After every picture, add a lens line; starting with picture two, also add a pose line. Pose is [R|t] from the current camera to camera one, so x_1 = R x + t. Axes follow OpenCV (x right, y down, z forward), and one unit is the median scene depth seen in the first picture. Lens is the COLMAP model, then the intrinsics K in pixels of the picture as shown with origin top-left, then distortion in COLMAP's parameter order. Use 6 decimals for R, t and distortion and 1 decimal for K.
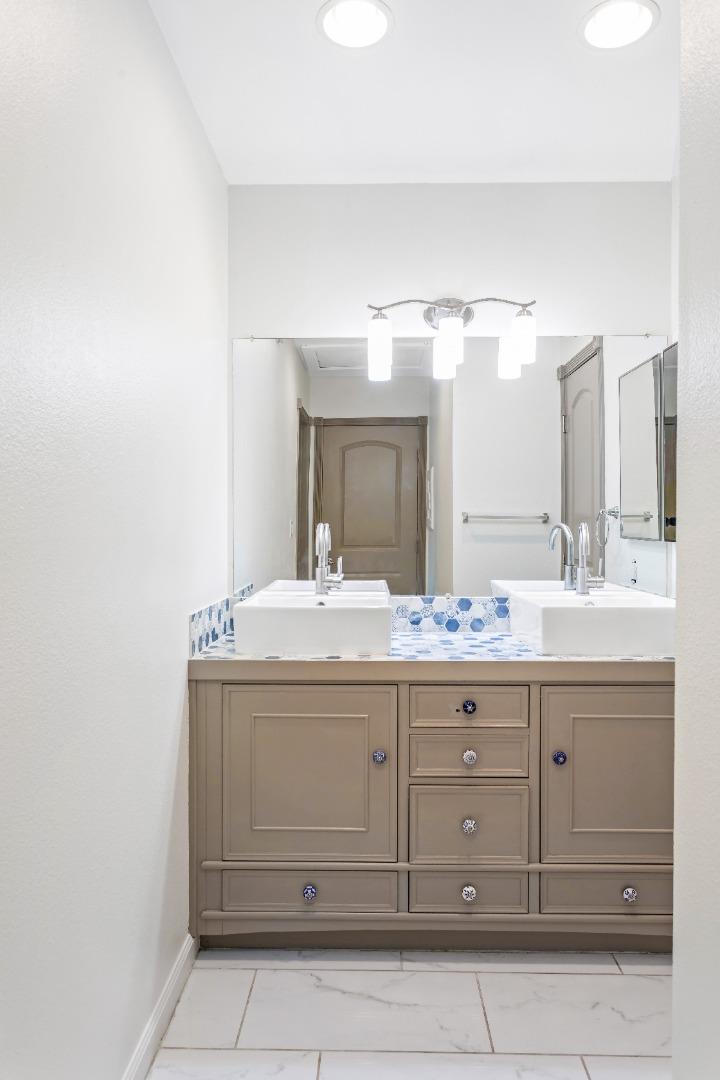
lens RADIAL K [[664.0, 0, 355.9], [0, 664.0, 520.6], [0, 0, 1]] dist [-0.005086, 0.001722]
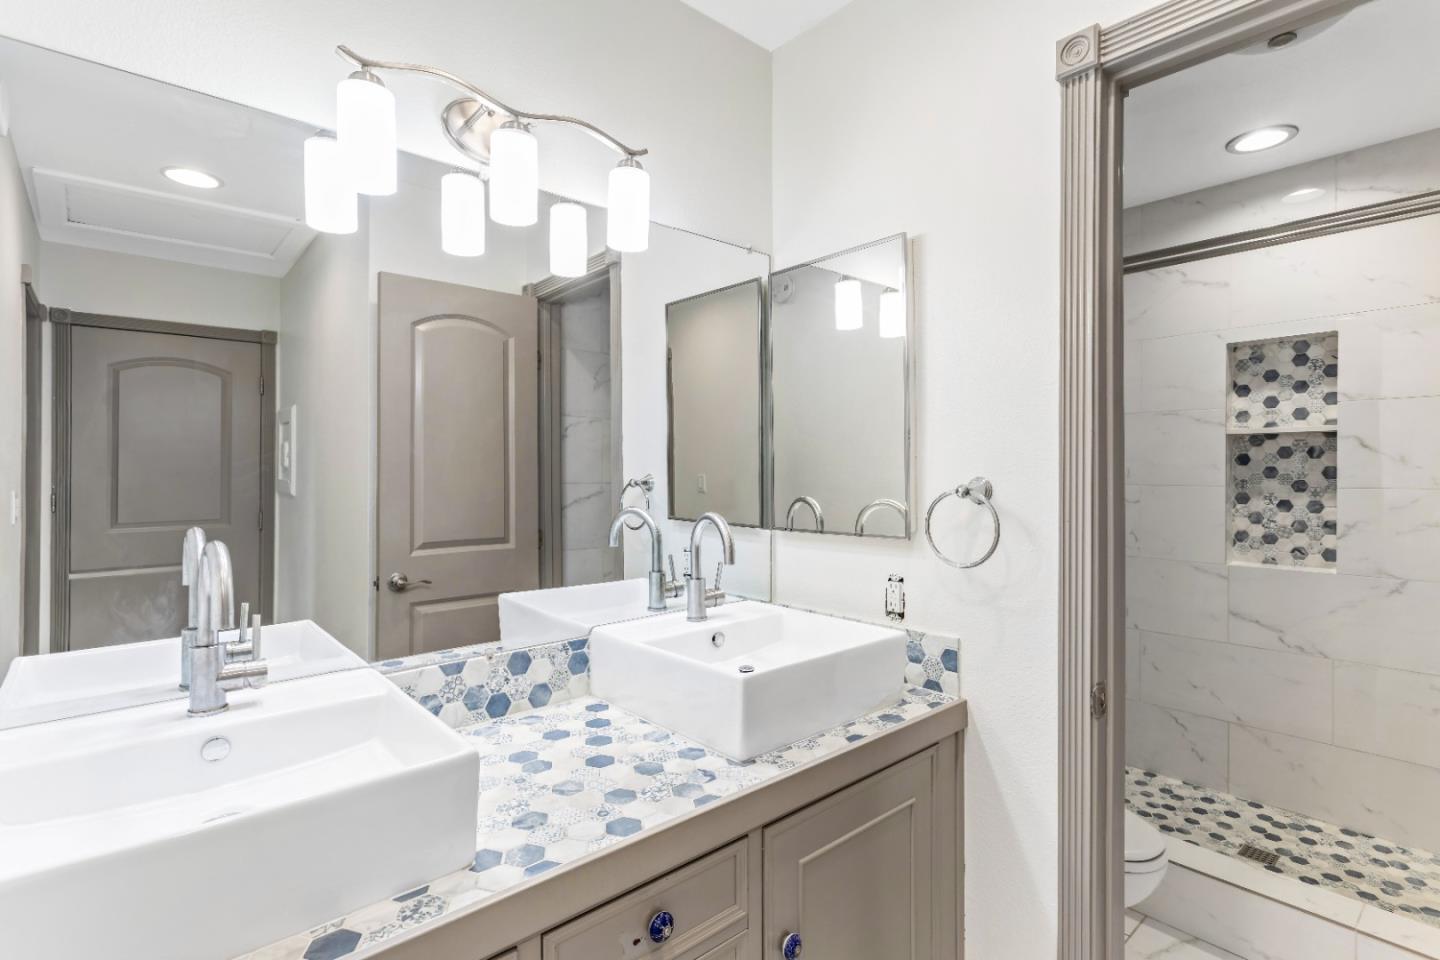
lens RADIAL K [[690.7, 0, 719.4], [0, 690.7, 476.2], [0, 0, 1]] dist [0.004113, 0.000677]
pose [[0.746267, -0.006285, 0.665617, -0.096574], [0.000374, 0.999959, 0.009023, -0.036320], [-0.665646, -0.006485, 0.746239, 0.455041]]
